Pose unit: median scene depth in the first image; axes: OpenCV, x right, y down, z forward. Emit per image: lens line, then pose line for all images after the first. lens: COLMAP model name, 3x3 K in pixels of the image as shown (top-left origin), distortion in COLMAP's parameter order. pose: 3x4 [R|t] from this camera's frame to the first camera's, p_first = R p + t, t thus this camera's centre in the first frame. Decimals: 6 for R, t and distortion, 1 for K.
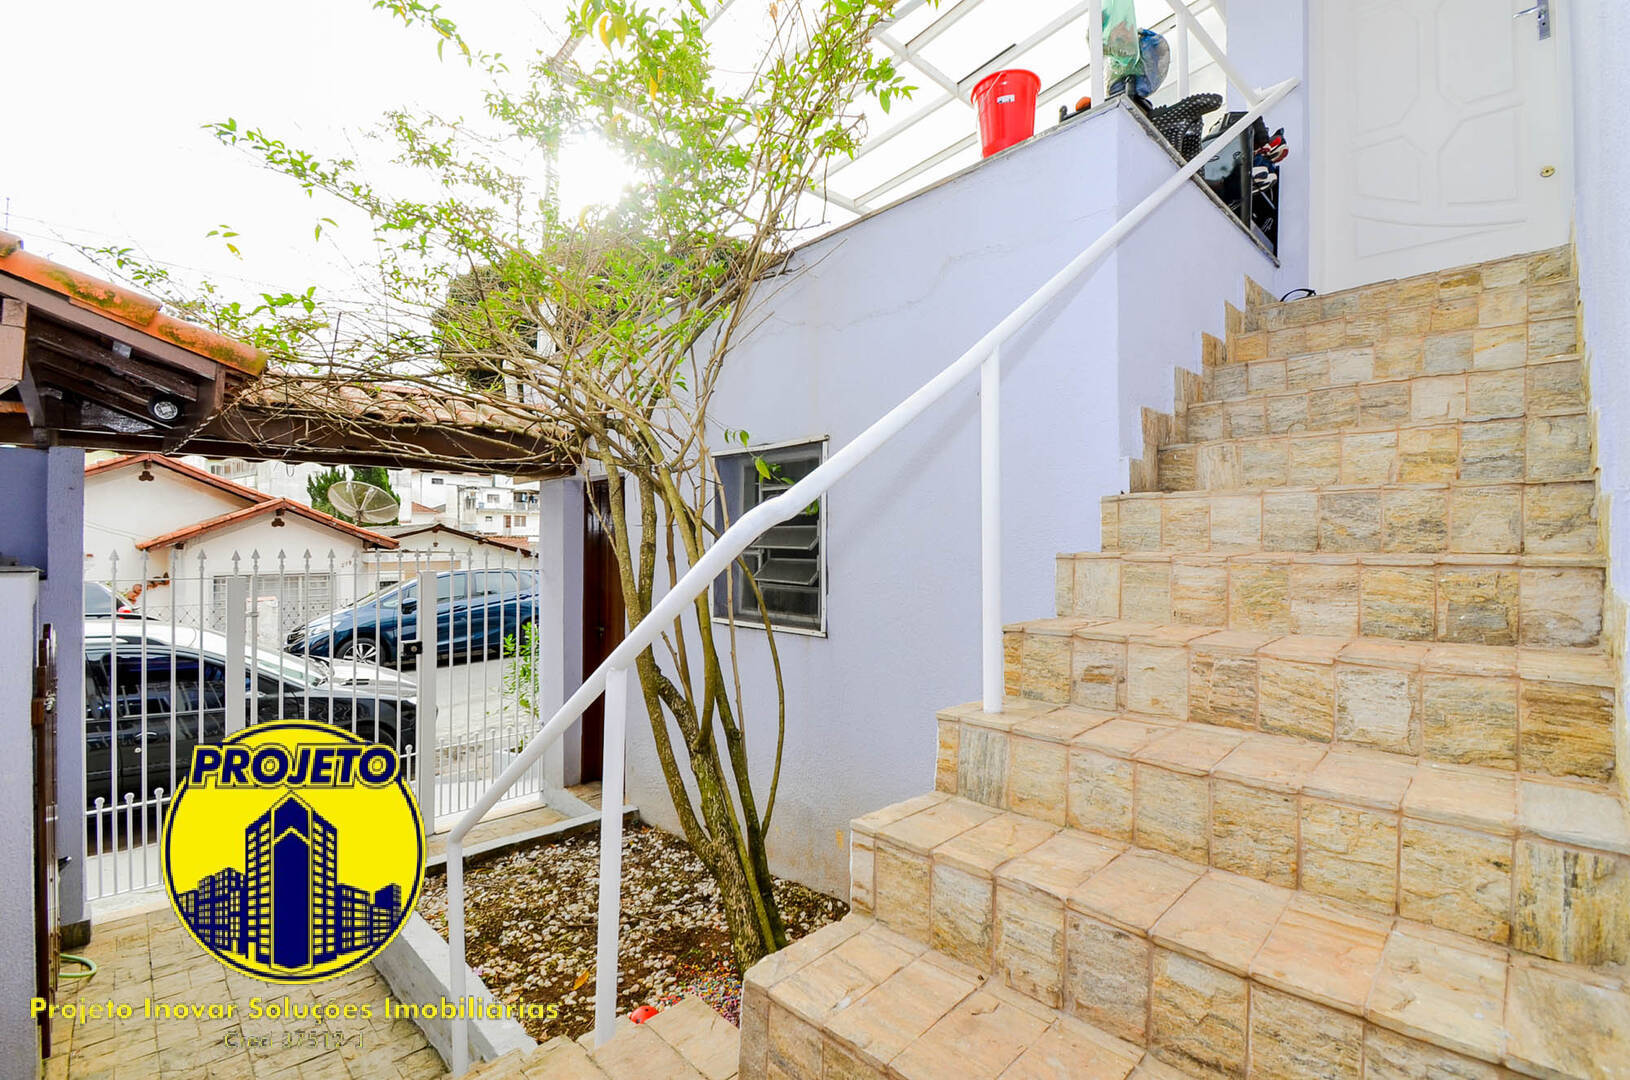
lens RADIAL K [[714.2, 0, 815.0], [0, 714.2, 540.0], [0, 0, 1]] dist [0.040137, -0.026947]
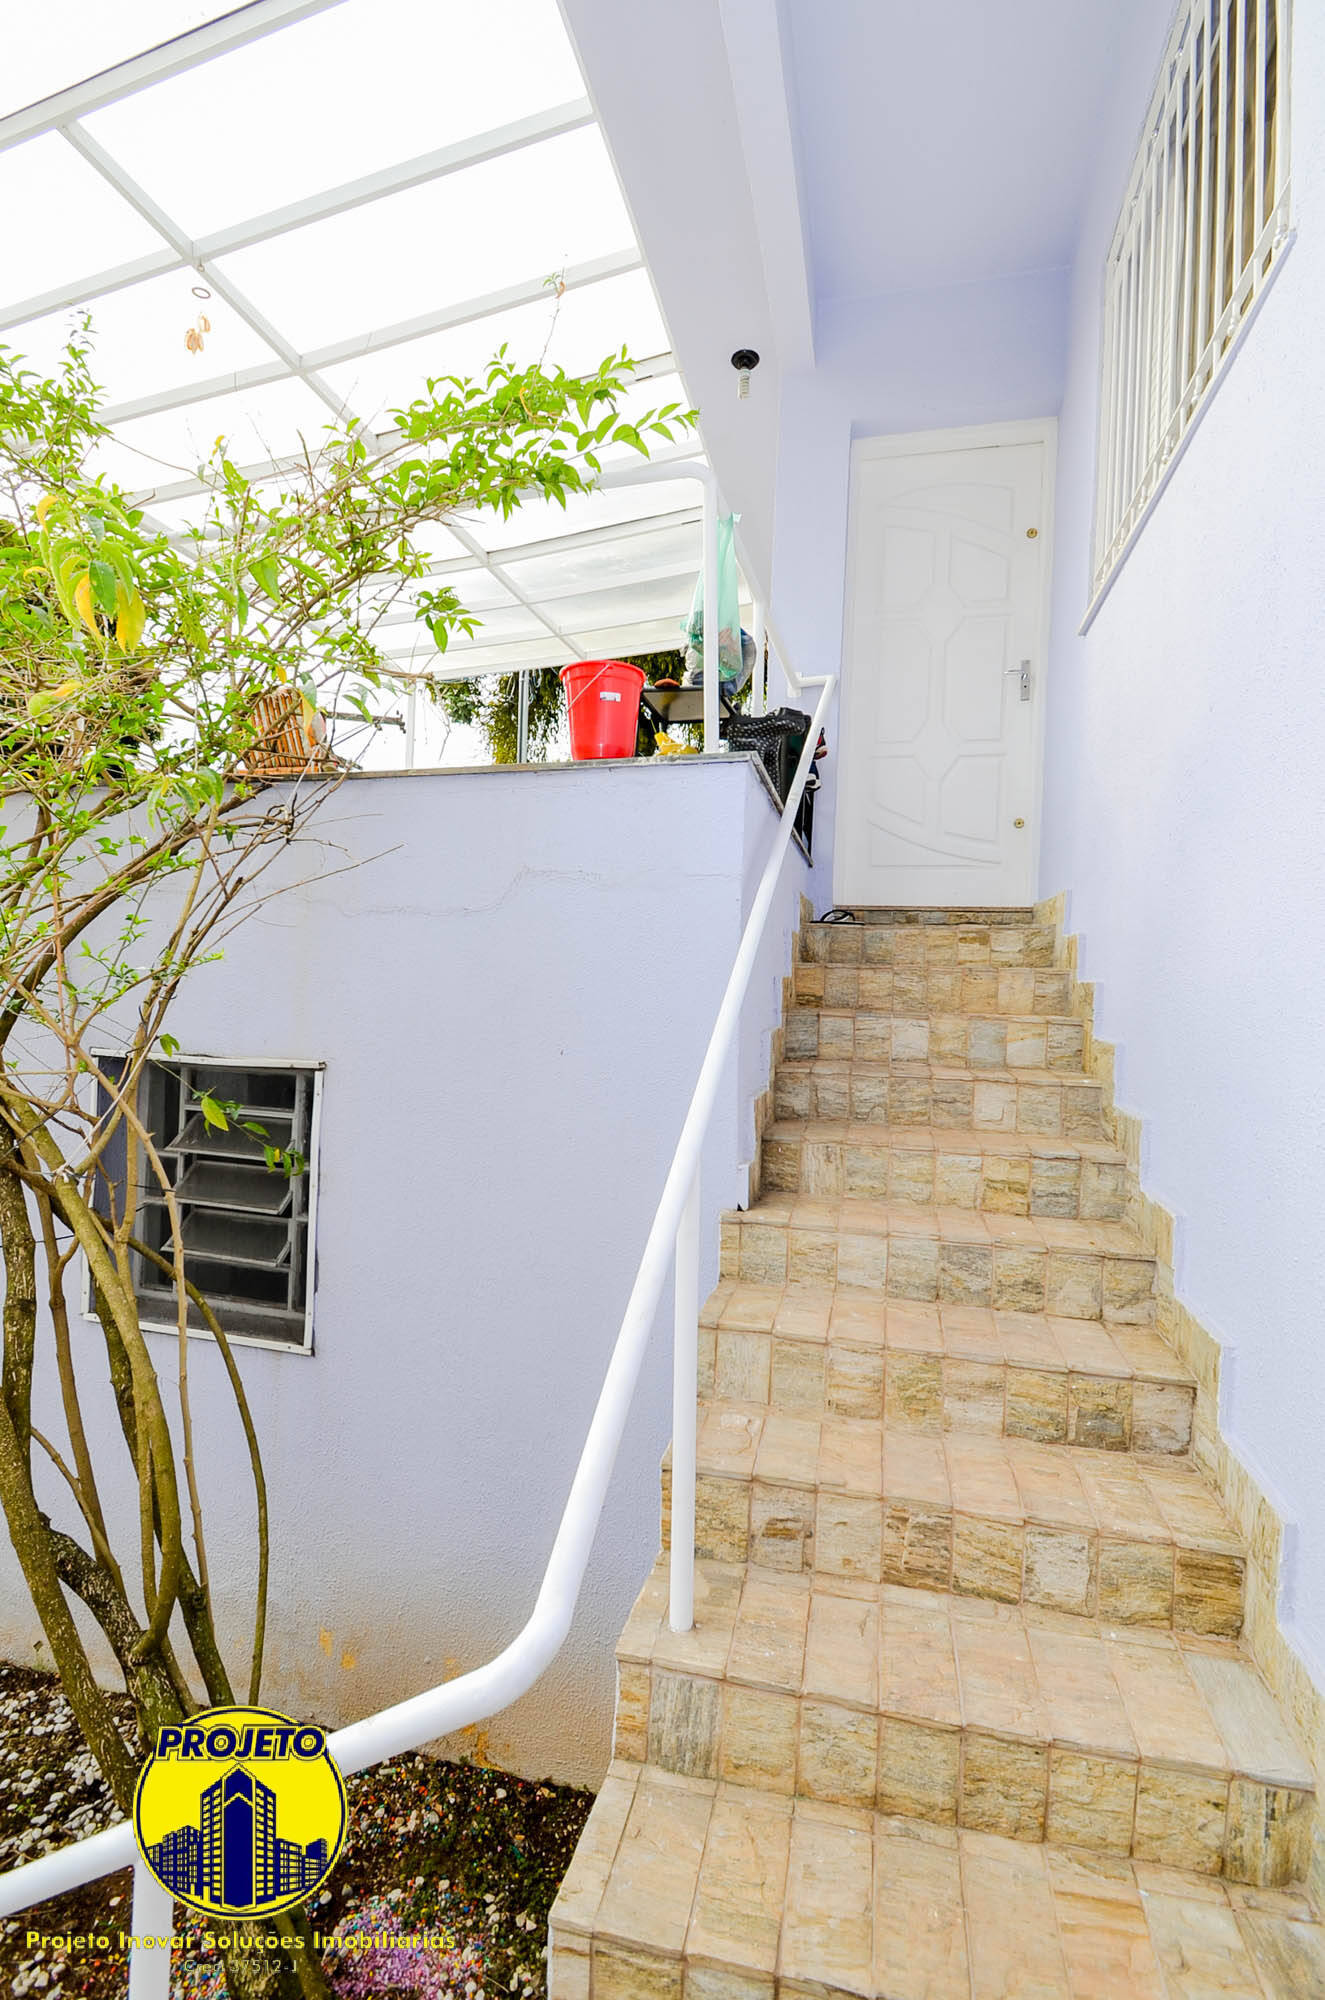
lens RADIAL K [[876.3, 0, 662.5], [0, 876.3, 1000.0], [0, 0, 1]] dist [0.040137, -0.026947]
pose [[0.857193, 0.017579, 0.514694, -0.303341], [-0.029032, 0.999477, 0.014216, -0.494319], [-0.514176, -0.027129, 0.857256, 0.222376]]
